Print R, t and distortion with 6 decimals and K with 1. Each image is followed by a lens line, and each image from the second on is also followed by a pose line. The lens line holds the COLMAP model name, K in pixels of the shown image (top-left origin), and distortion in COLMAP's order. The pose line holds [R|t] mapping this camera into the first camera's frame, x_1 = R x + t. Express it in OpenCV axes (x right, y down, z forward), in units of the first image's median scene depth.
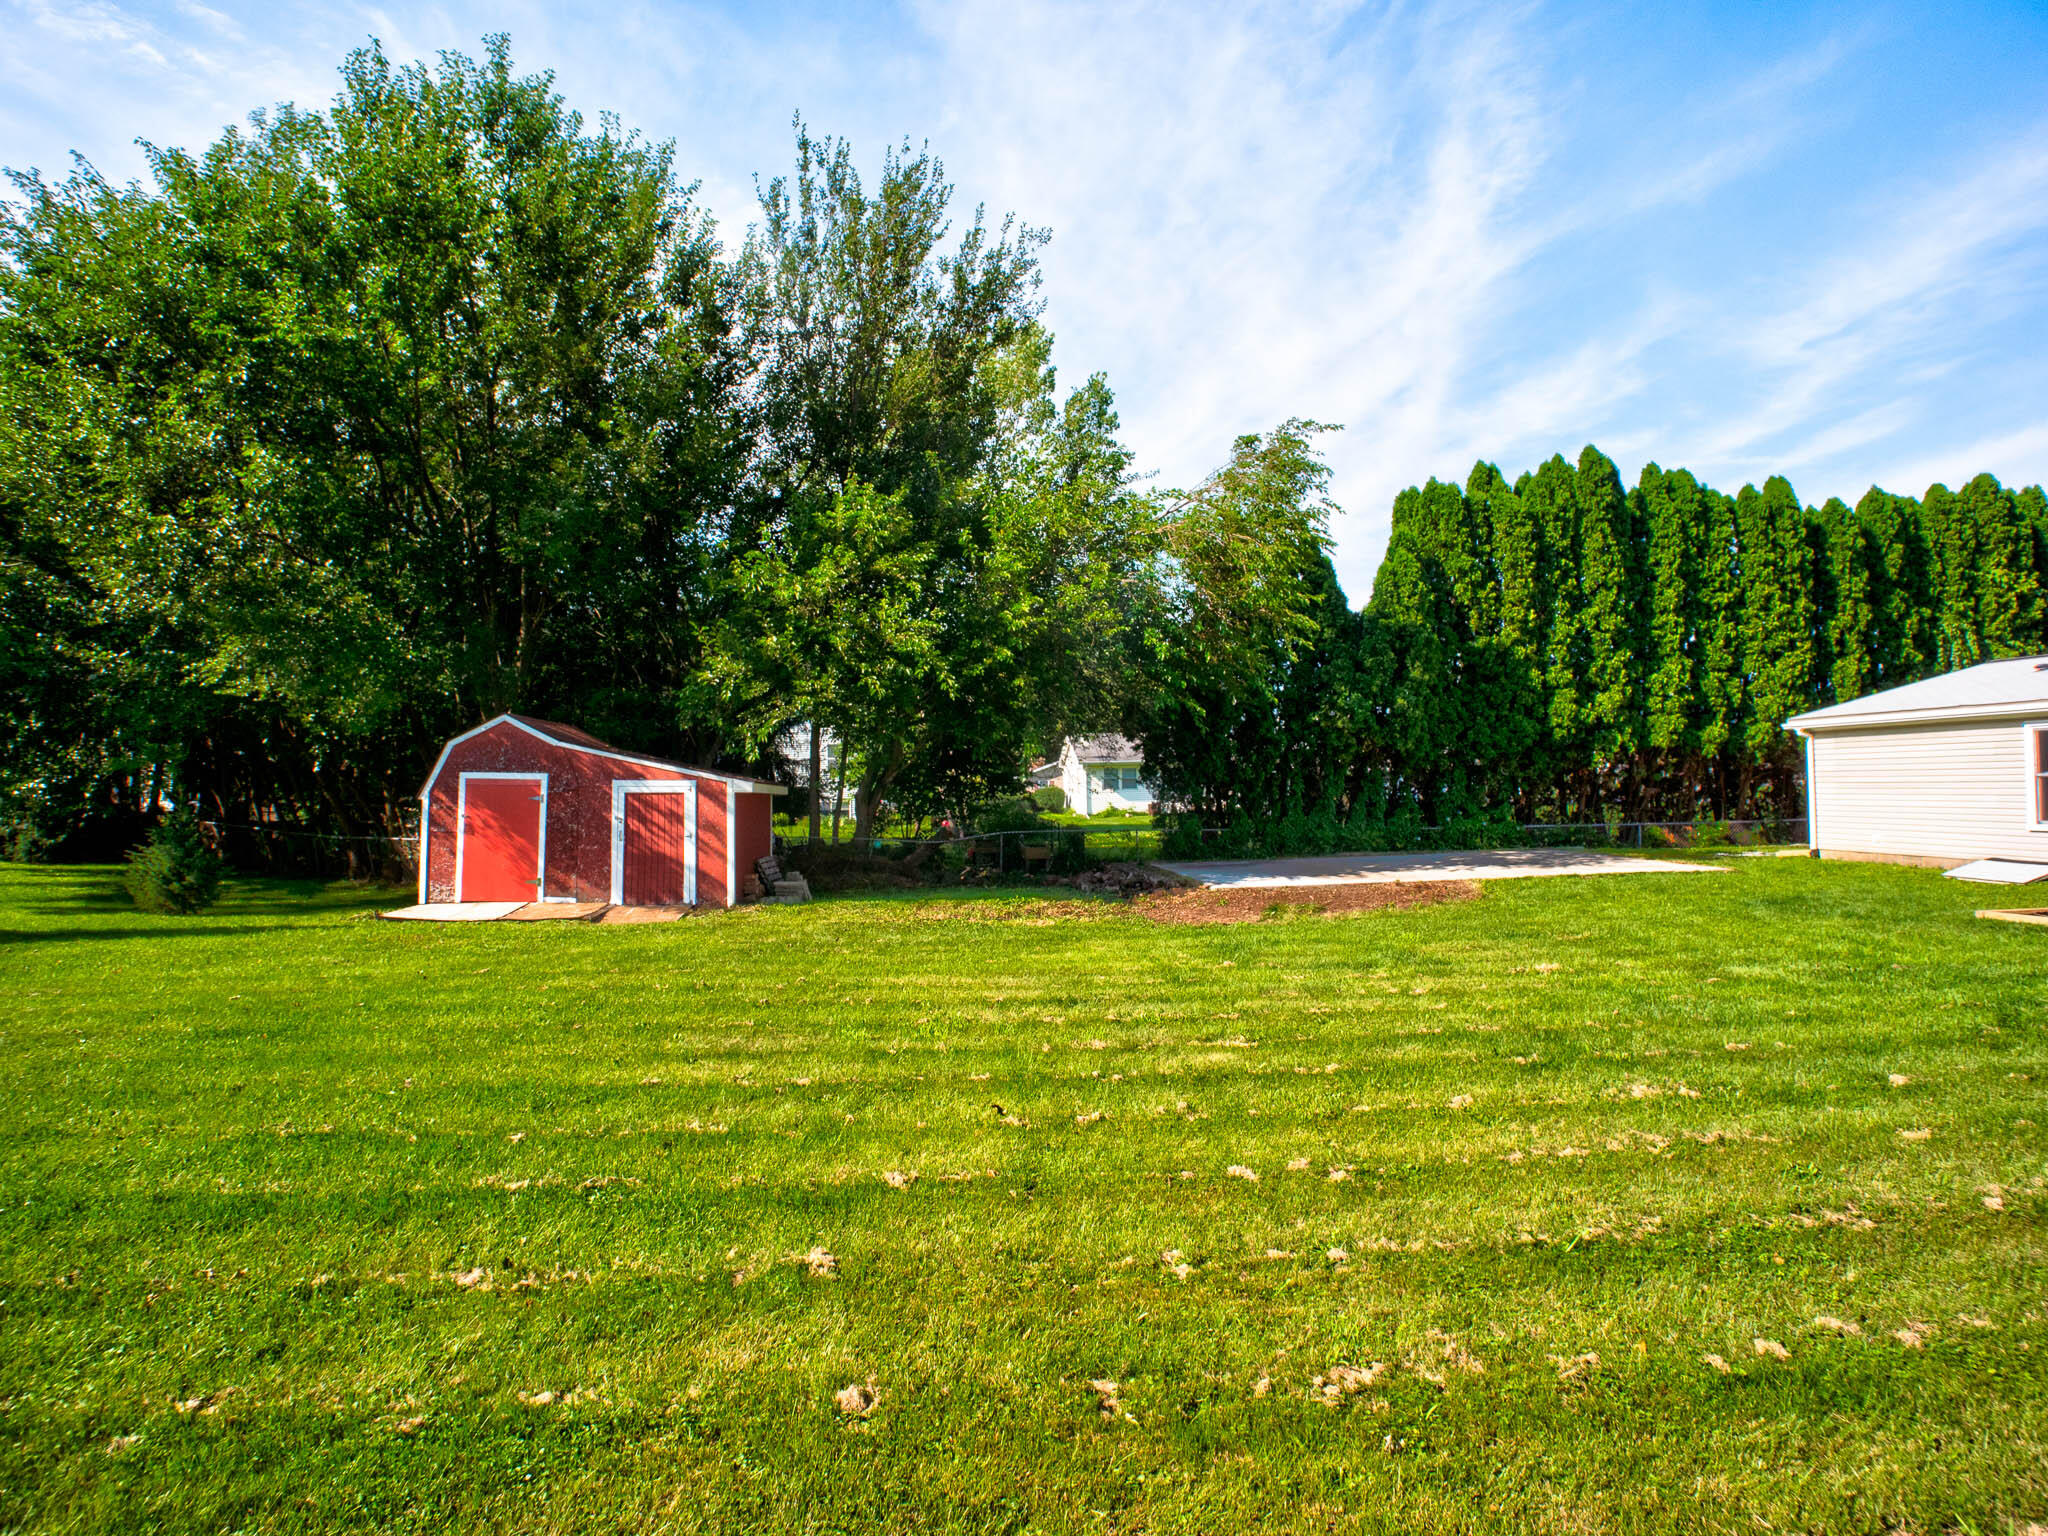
lens RADIAL K [[1078.5, 0, 1023.5], [0, 1078.5, 775.2], [0, 0, 1]] dist [-0.013475, -0.003333]
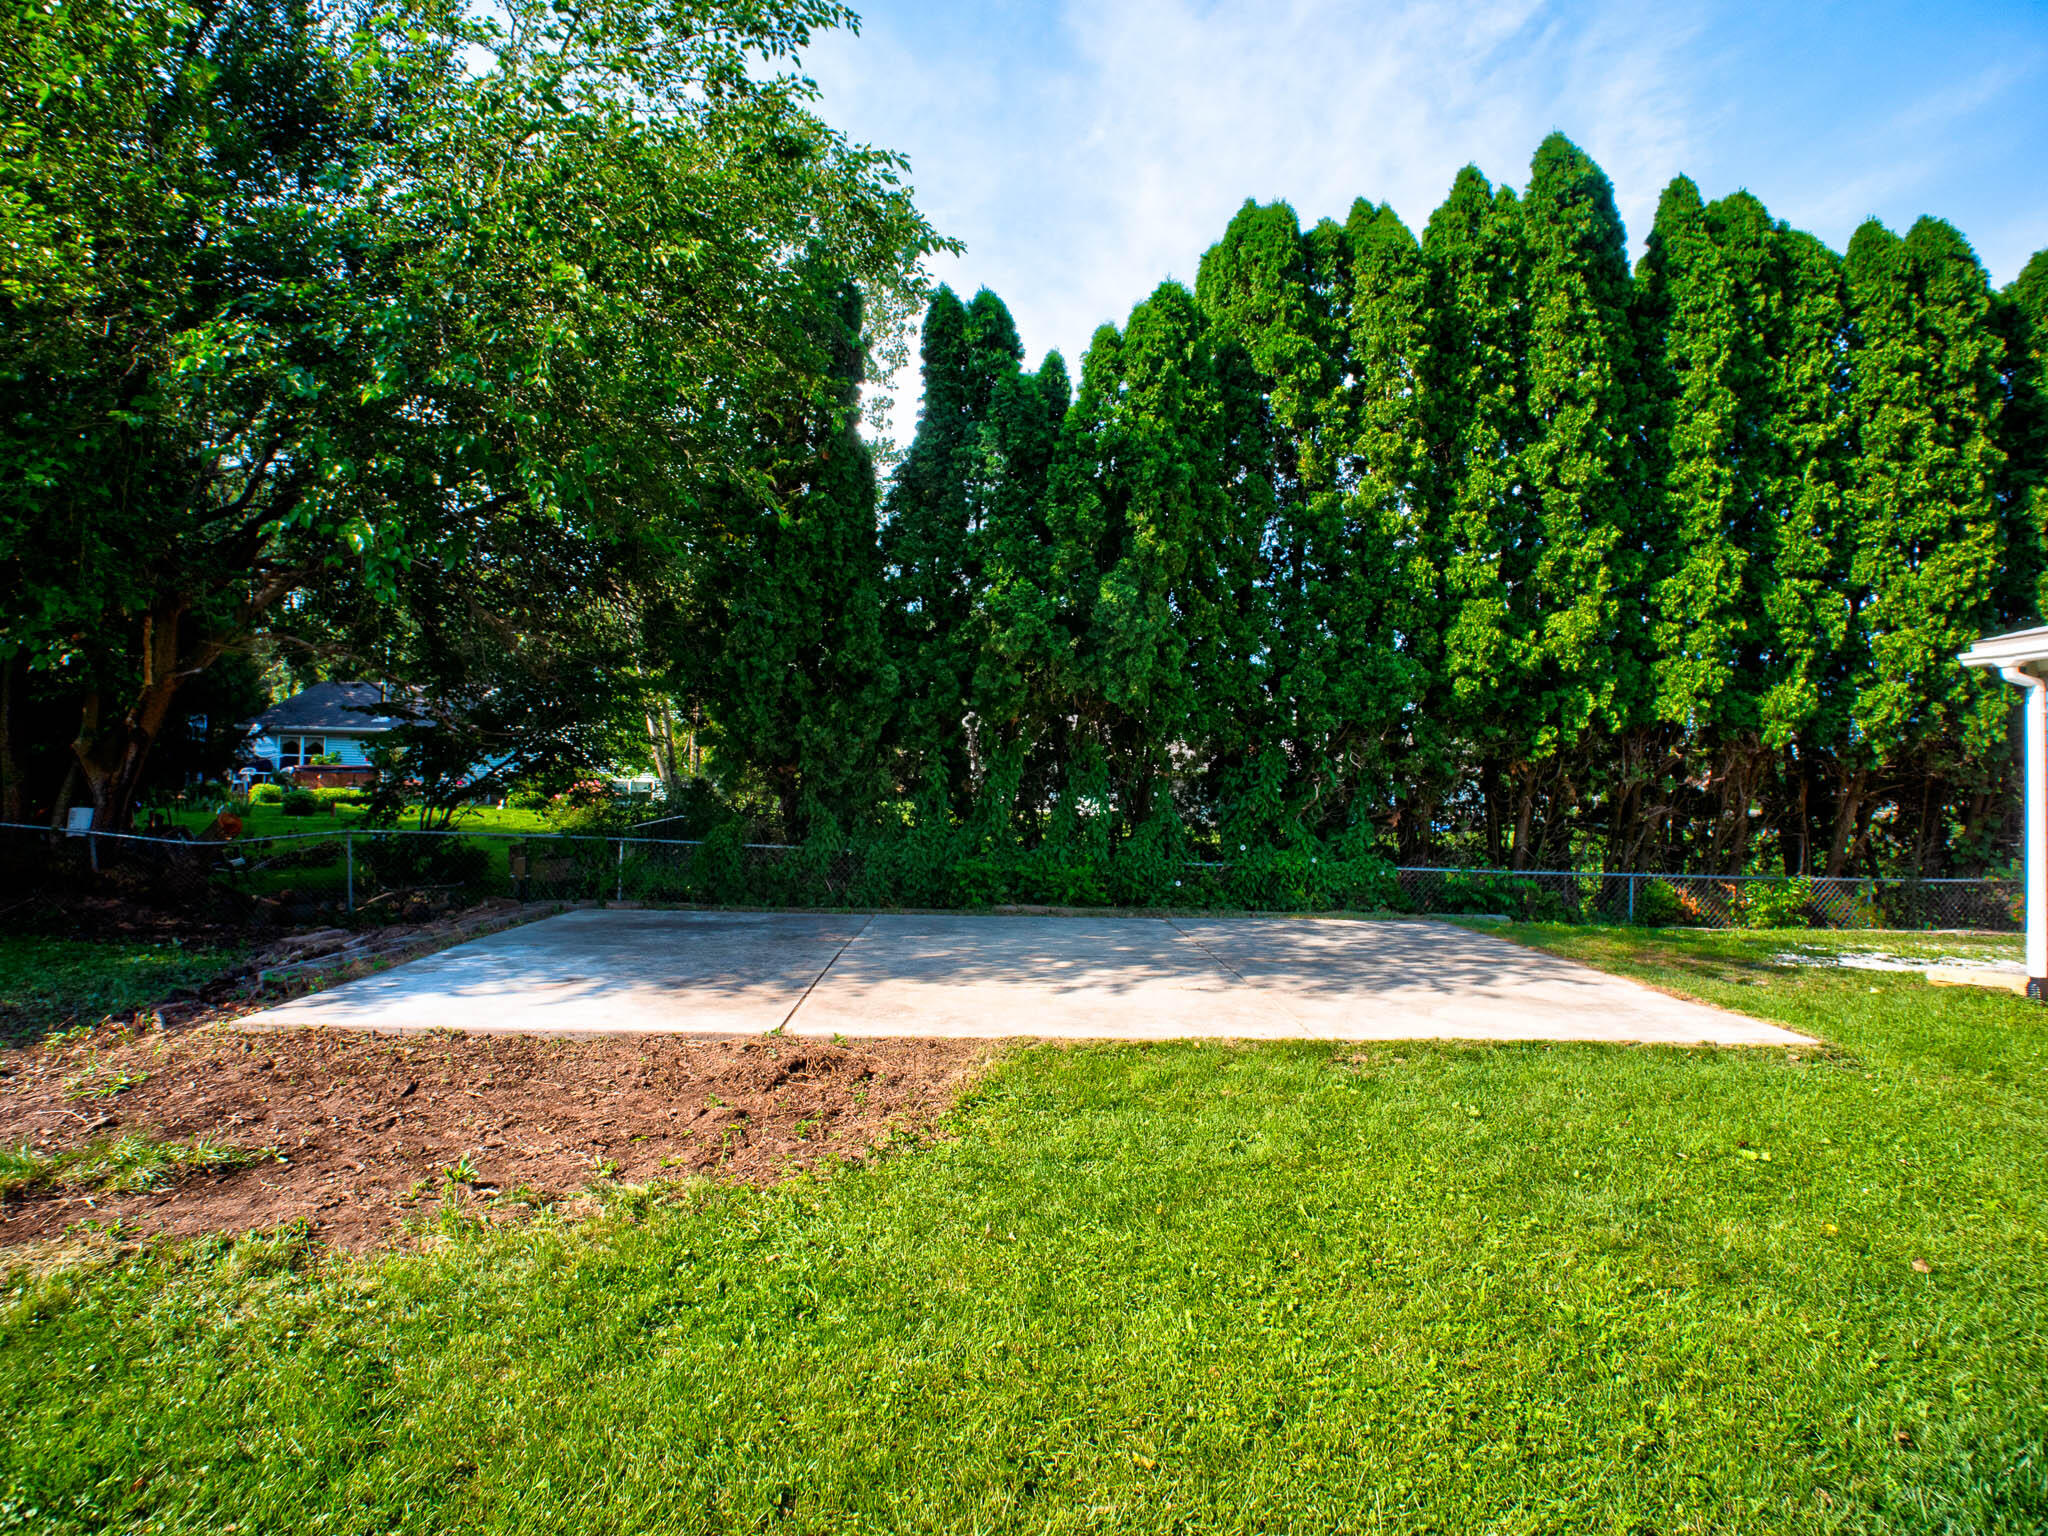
lens RADIAL K [[1078.5, 0, 1024.2], [0, 1078.5, 760.8], [0, 0, 1]] dist [-0.013475, -0.003333]
pose [[0.997622, 0.042115, -0.054556, 0.319233], [-0.042880, 0.998997, -0.012930, 0.010424], [0.053957, 0.015239, 0.998427, 0.485742]]
